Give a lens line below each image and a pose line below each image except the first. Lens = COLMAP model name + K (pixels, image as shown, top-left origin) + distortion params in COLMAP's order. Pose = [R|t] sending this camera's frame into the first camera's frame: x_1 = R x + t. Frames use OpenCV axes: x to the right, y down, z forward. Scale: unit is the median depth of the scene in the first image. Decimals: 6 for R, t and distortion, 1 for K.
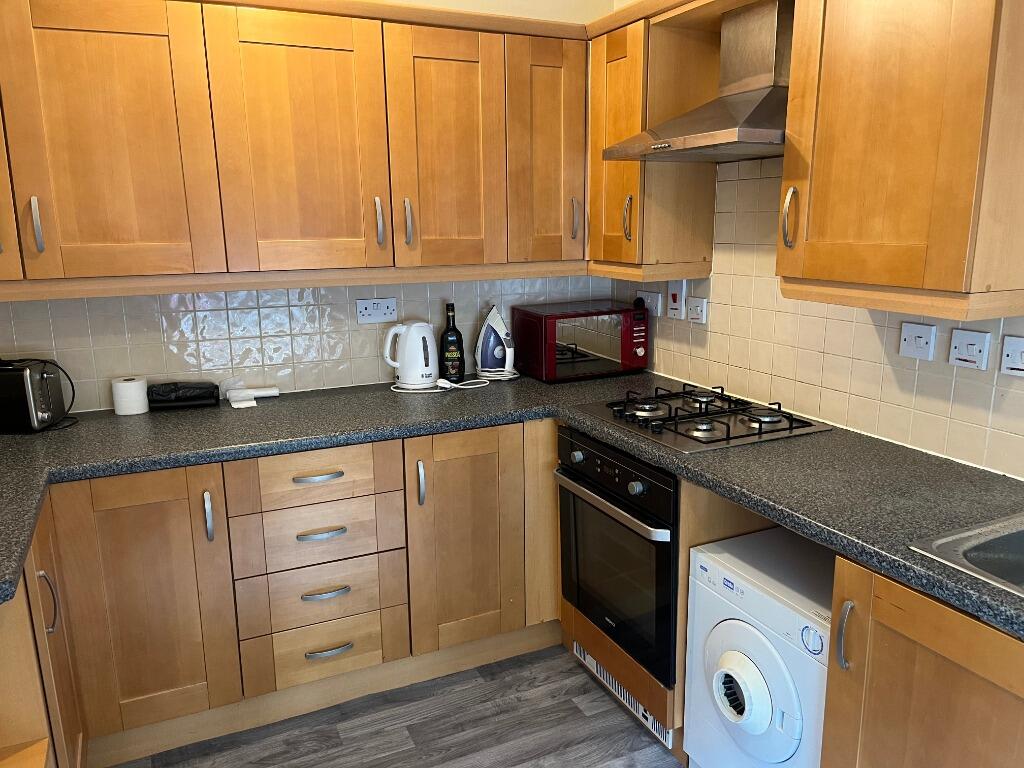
lens RADIAL K [[781.8, 0, 516.0], [0, 781.8, 388.3], [0, 0, 1]] dist [0.043266, -0.051300]
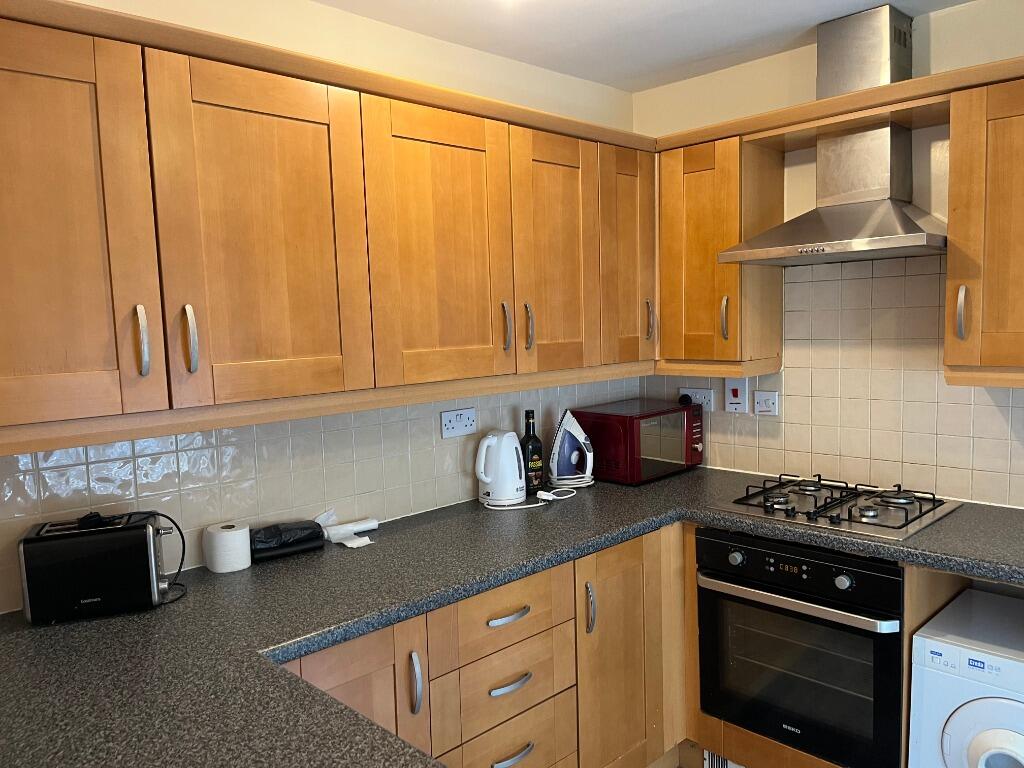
lens RADIAL K [[781.8, 0, 510.8], [0, 781.8, 383.8], [0, 0, 1]] dist [0.043266, -0.051300]
pose [[0.945254, -0.046509, 0.323004, -0.463481], [0.089905, 0.988603, -0.120754, -0.031977], [-0.313707, 0.143183, 0.938662, 0.132372]]
